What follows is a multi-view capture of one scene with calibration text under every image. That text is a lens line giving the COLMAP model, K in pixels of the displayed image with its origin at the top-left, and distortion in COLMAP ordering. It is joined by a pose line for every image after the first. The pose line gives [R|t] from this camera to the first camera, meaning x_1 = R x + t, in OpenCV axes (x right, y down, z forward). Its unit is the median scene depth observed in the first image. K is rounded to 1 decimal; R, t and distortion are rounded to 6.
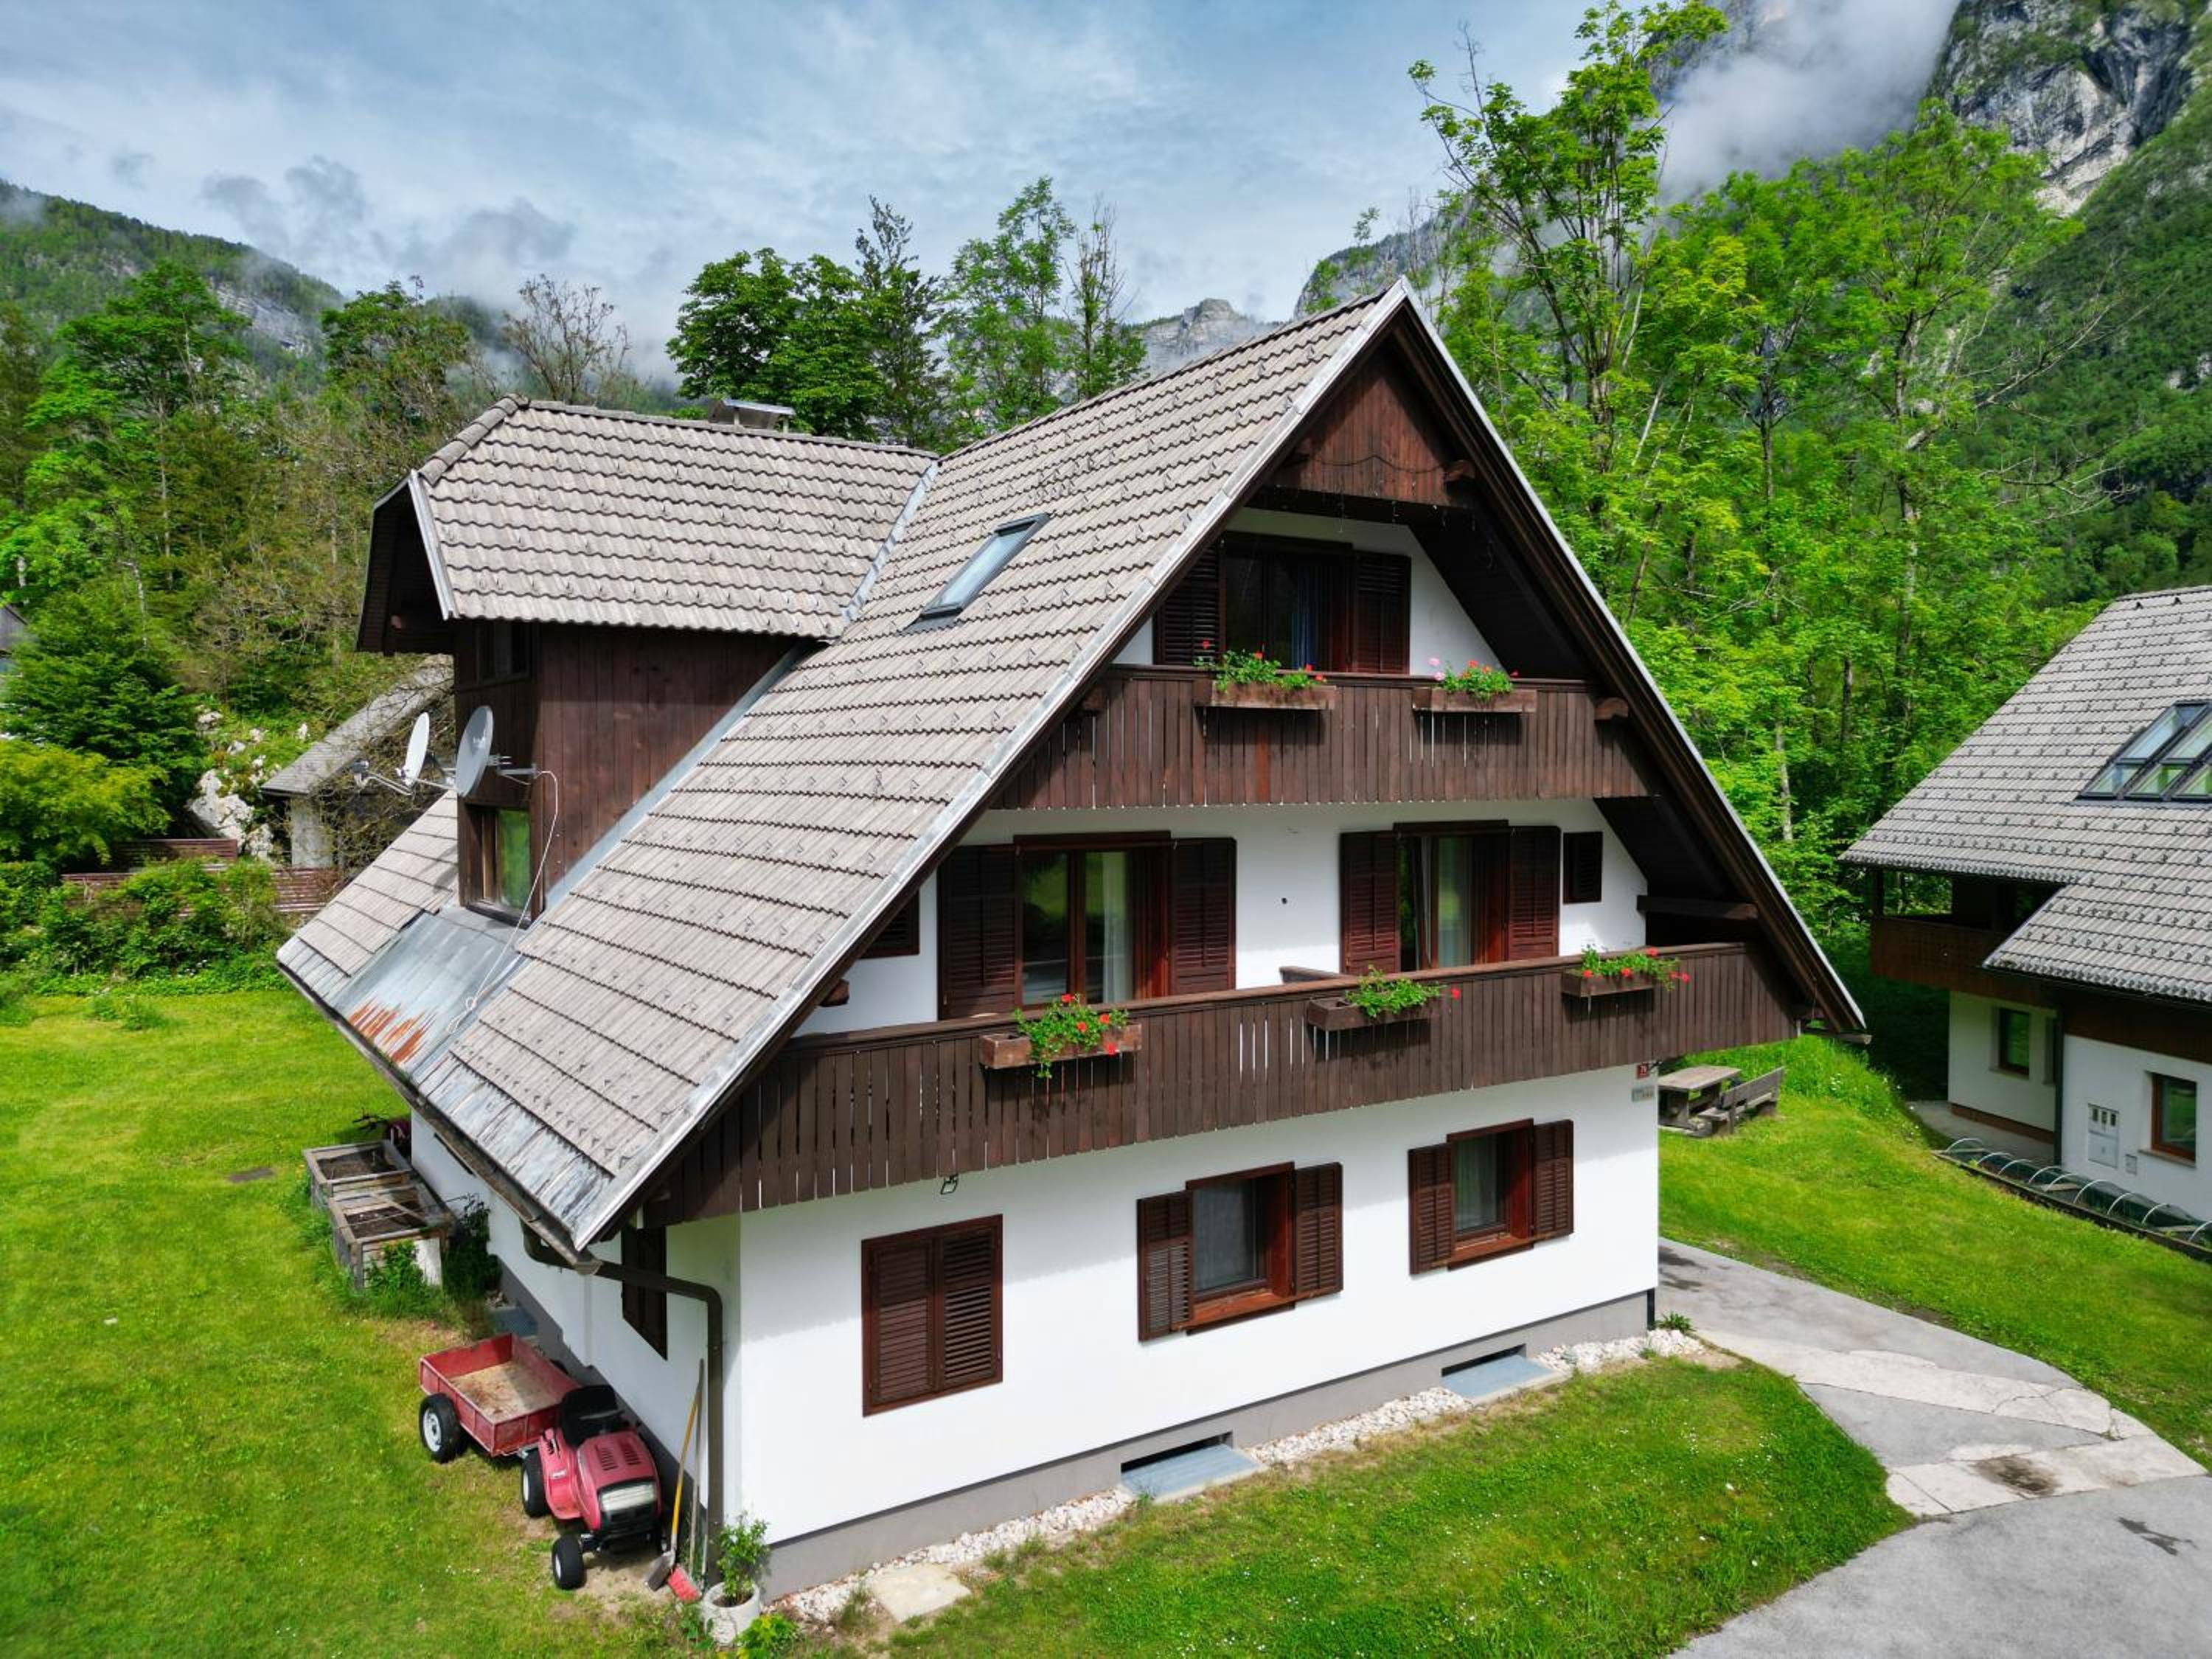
lens RADIAL K [[1545.4, 0, 1099.1], [0, 1545.4, 827.7], [0, 0, 1]] dist [0.071214, -0.068833]
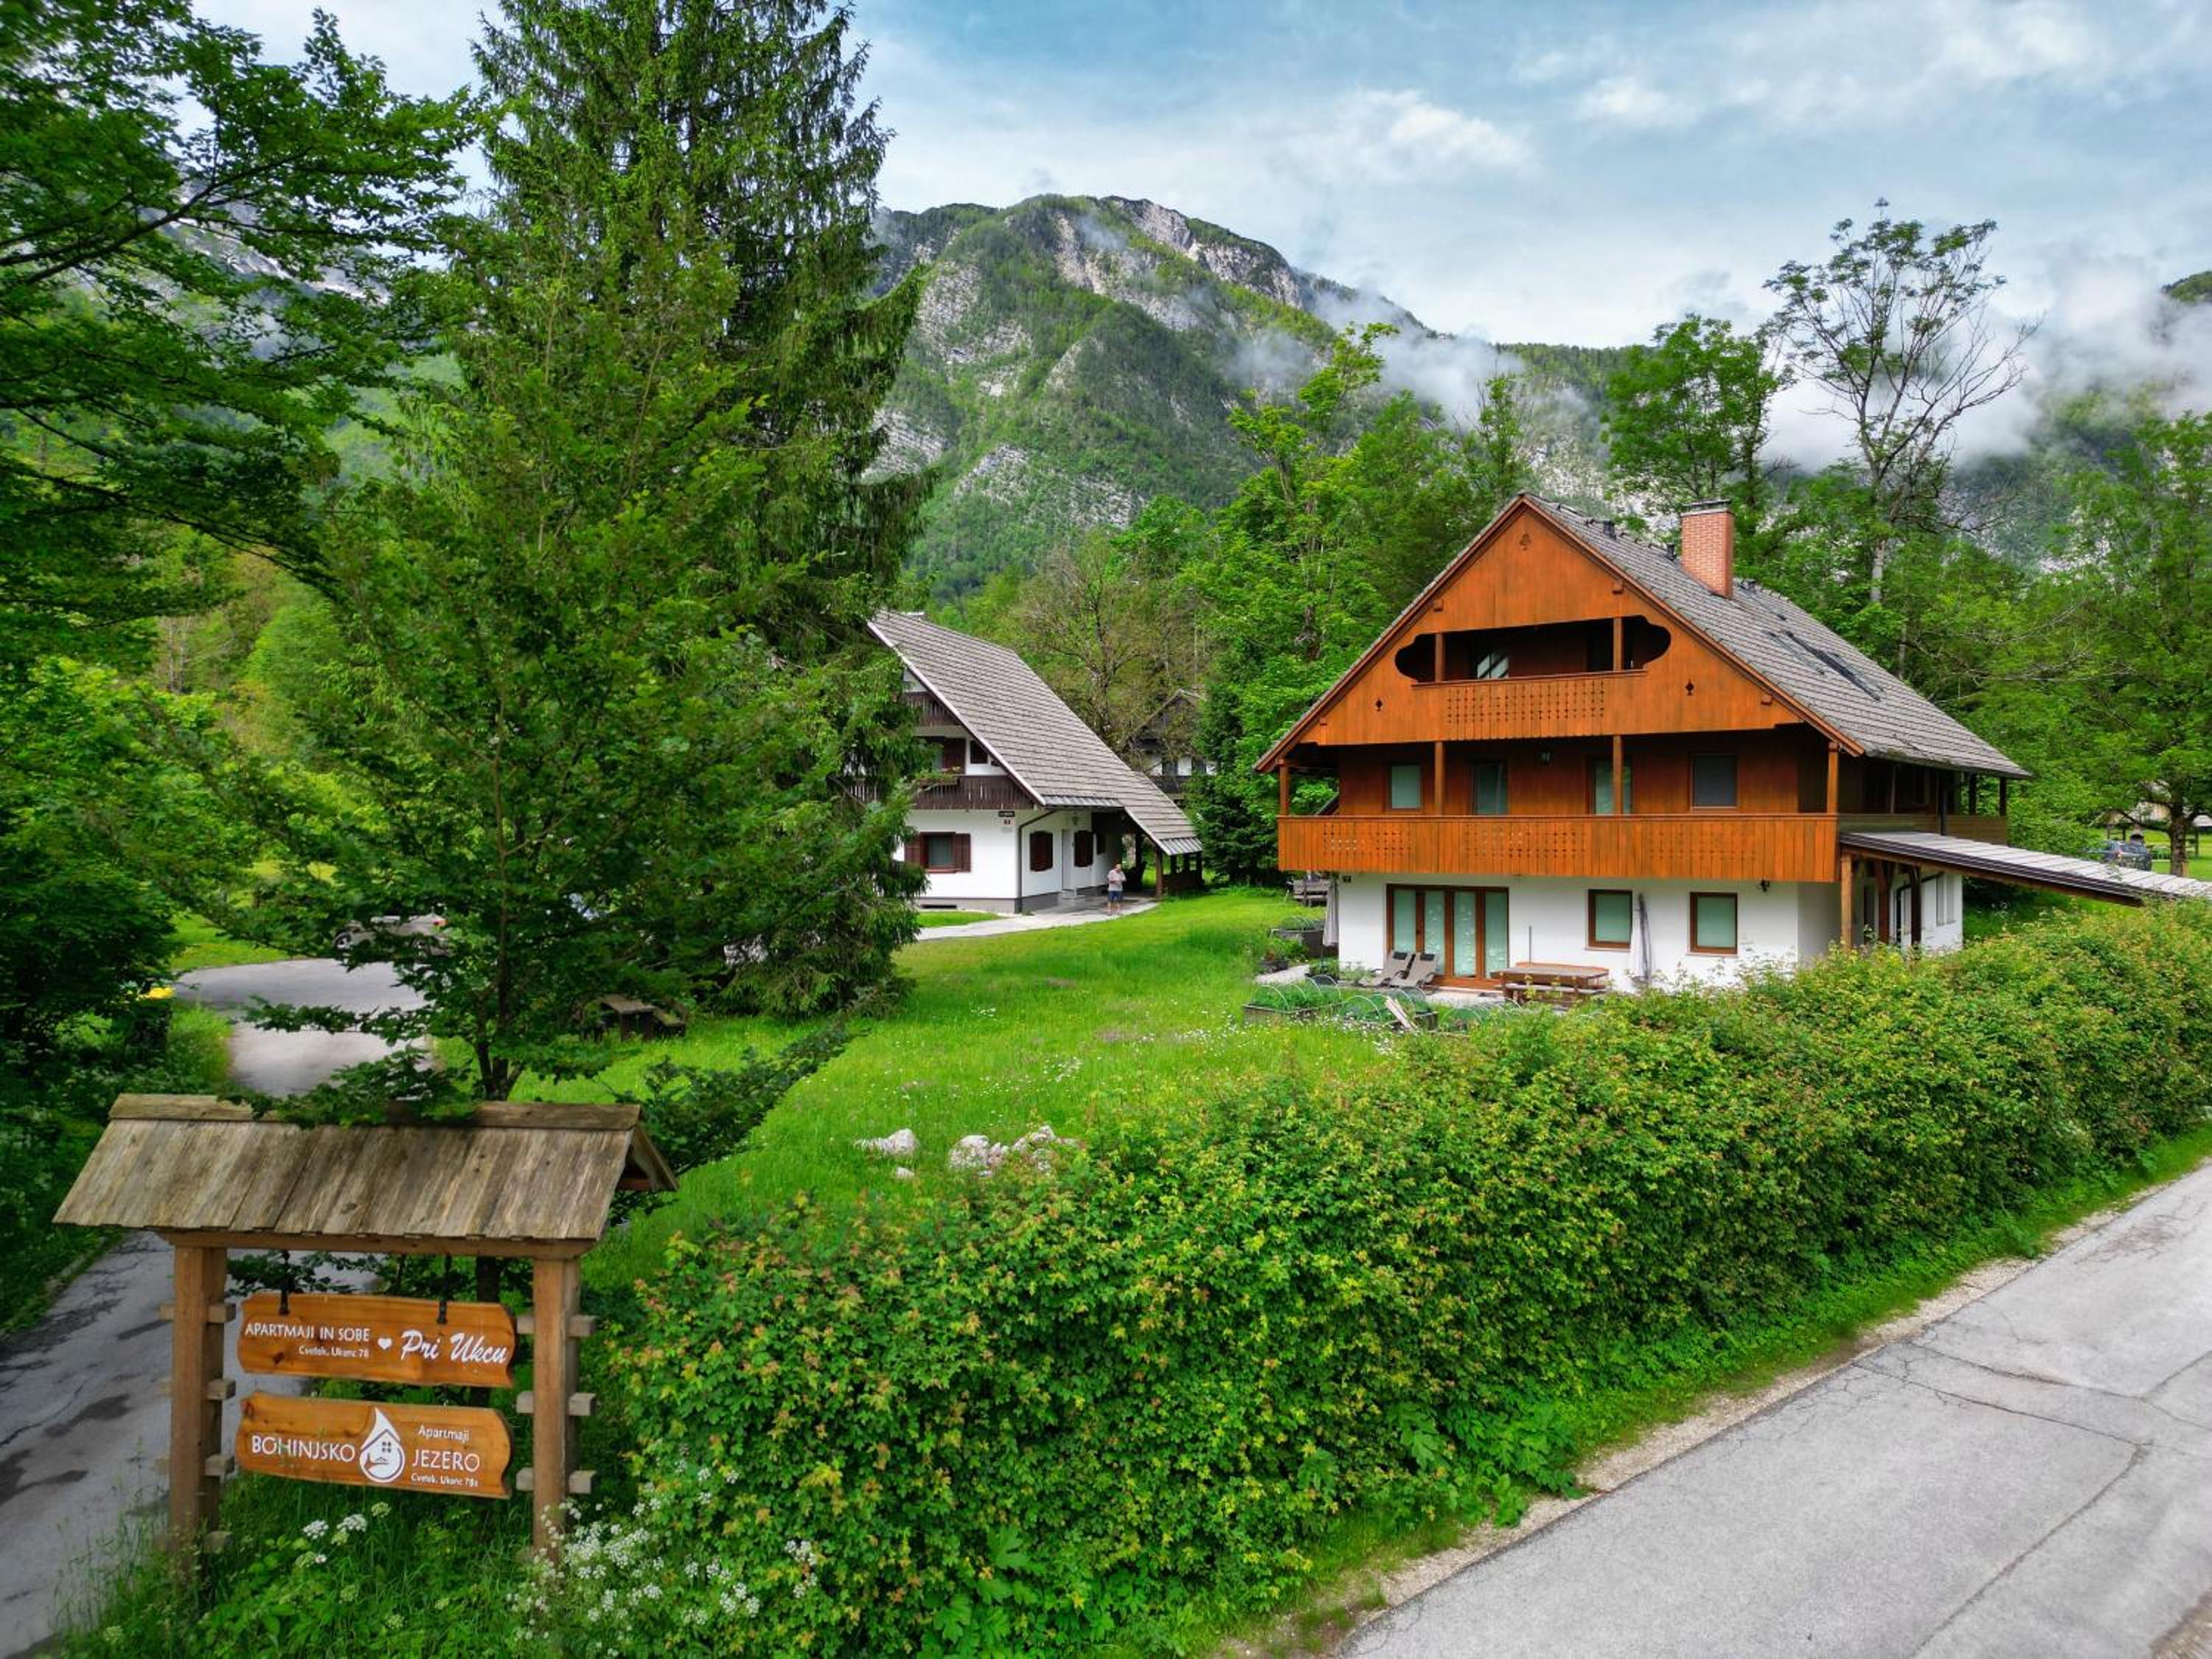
lens RADIAL K [[1545.4, 0, 1099.1], [0, 1545.4, 827.7], [0, 0, 1]] dist [0.071214, -0.068833]
pose [[0.661548, 0.001488, -0.749902, 3.136608], [-0.027822, 0.999358, -0.022562, 0.269302], [0.749387, 0.035790, 0.661165, -0.941842]]
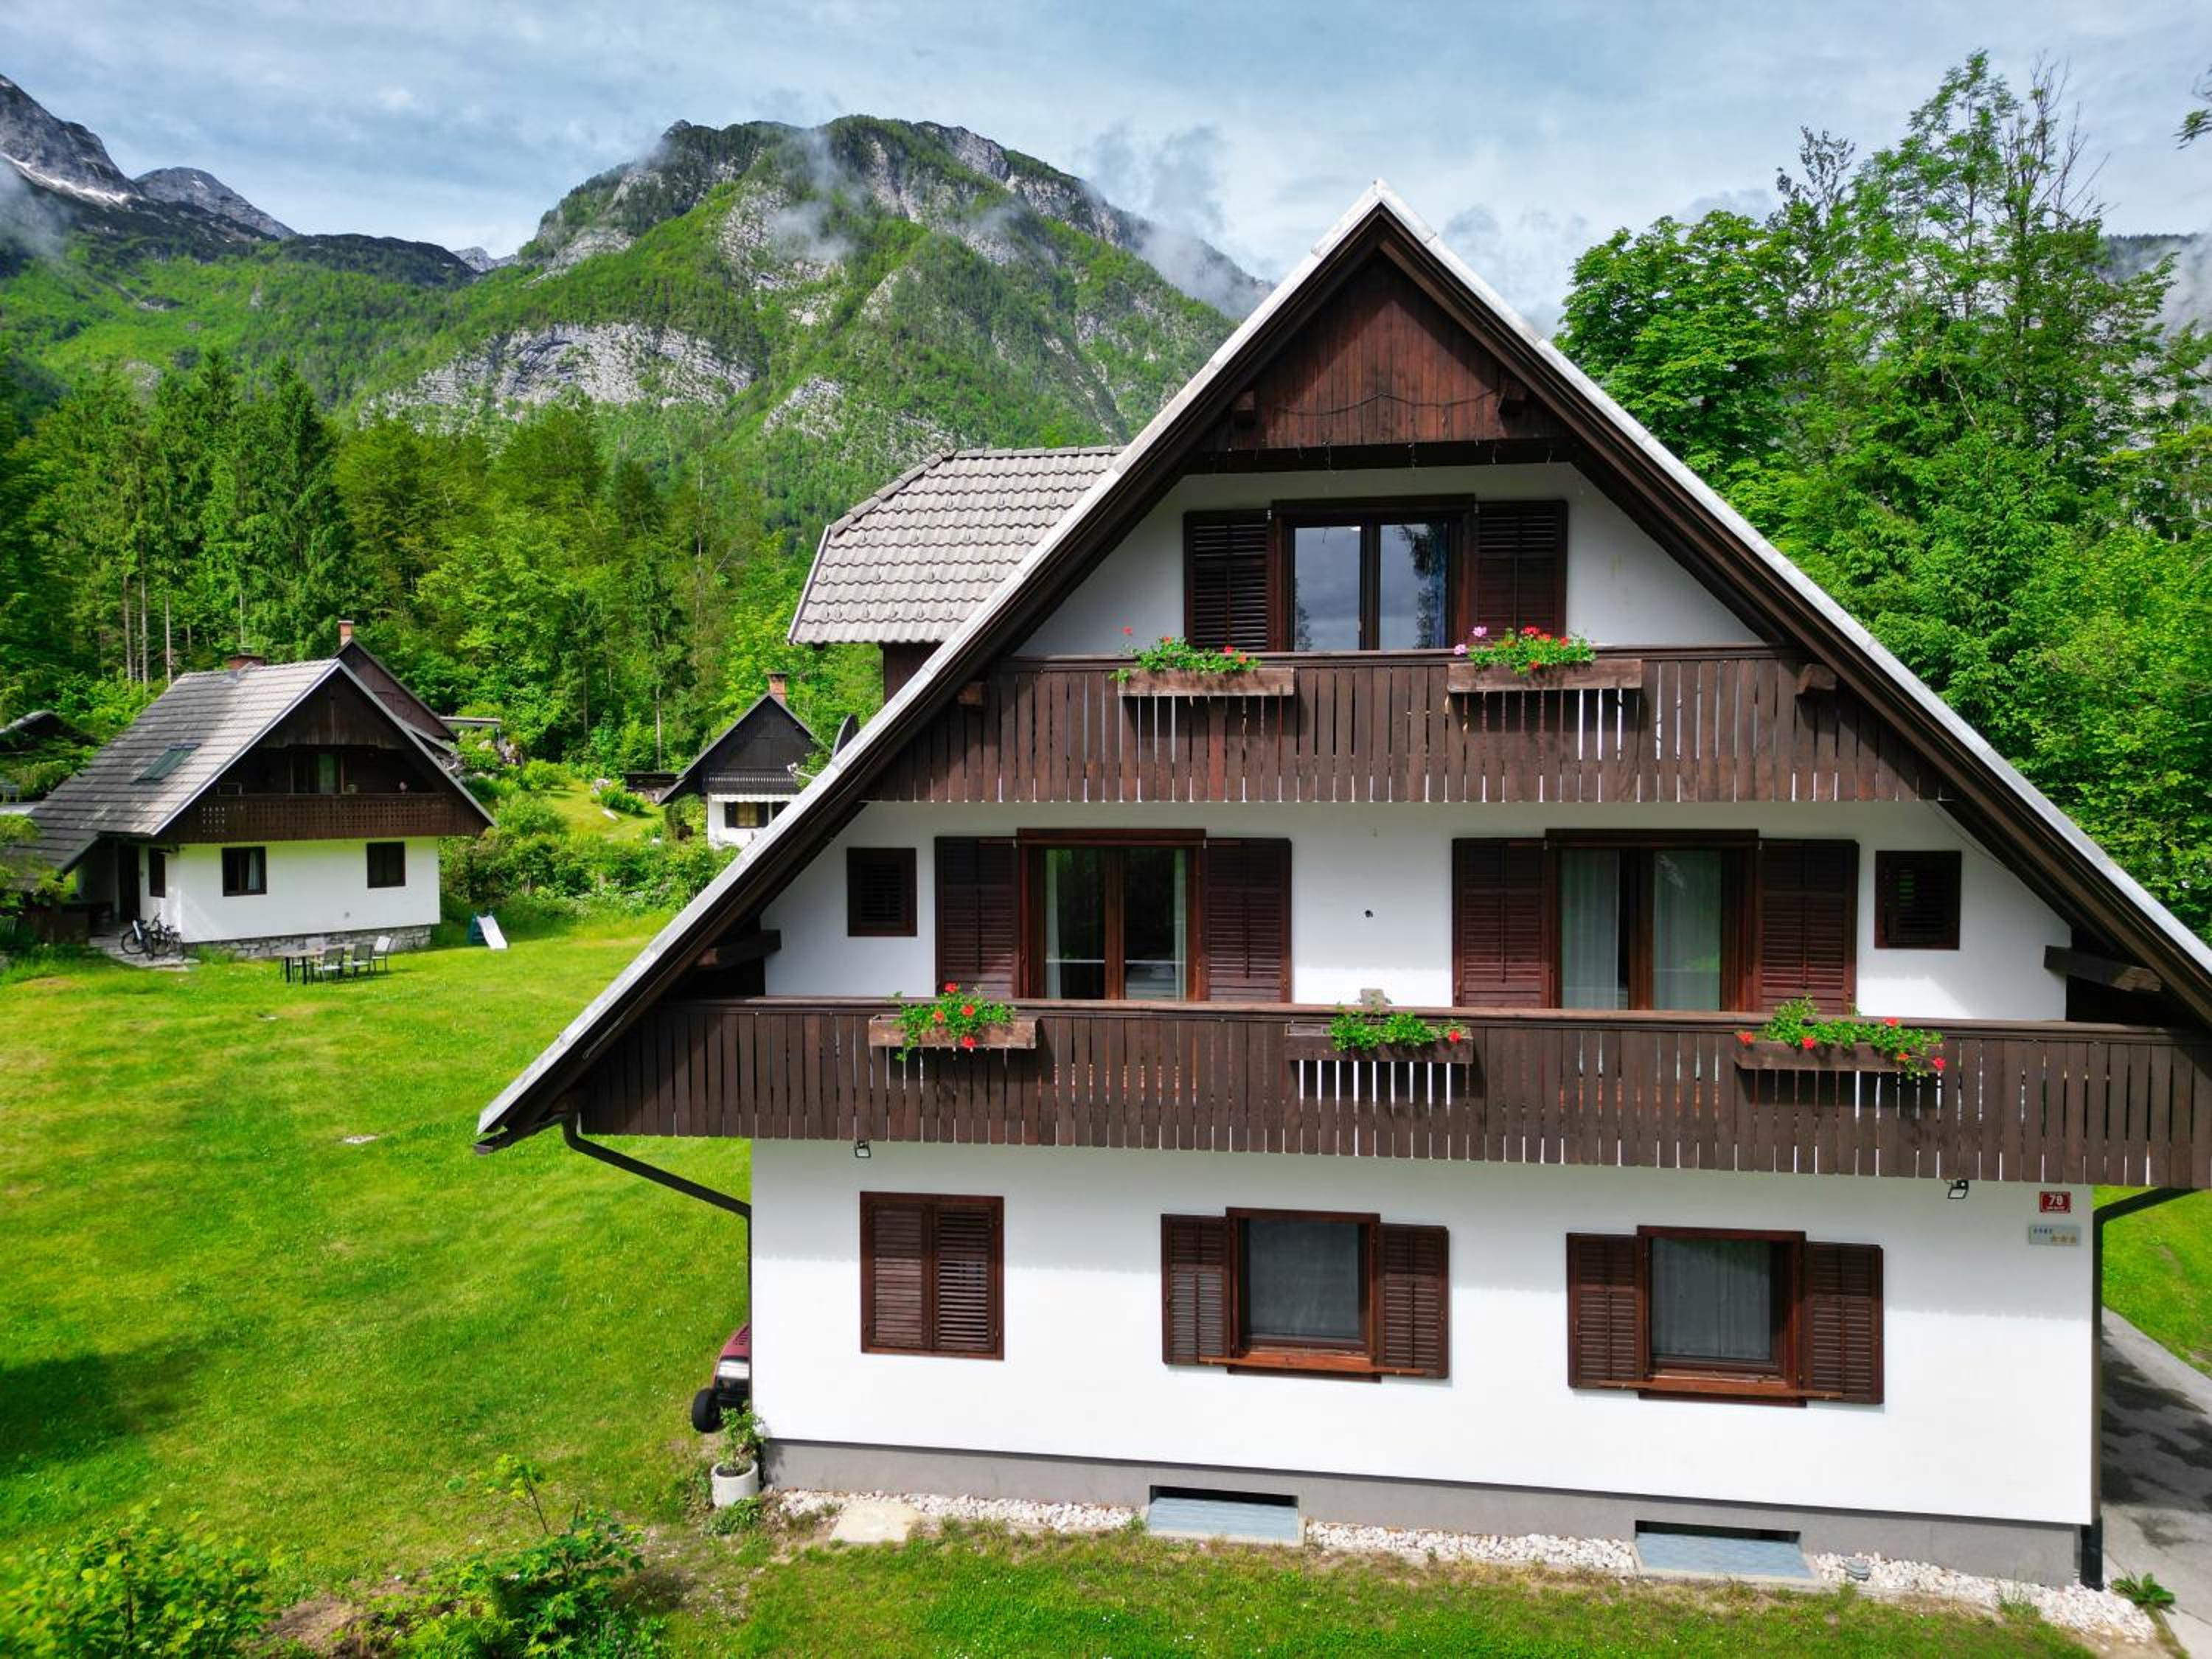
lens RADIAL K [[1545.4, 0, 1099.1], [0, 1545.4, 827.7], [0, 0, 1]] dist [0.071214, -0.068833]
pose [[0.747378, 0.024140, -0.663960, 0.580497], [-0.025362, 0.999648, 0.007796, -0.004154], [0.663914, 0.011012, 0.747728, 0.238892]]
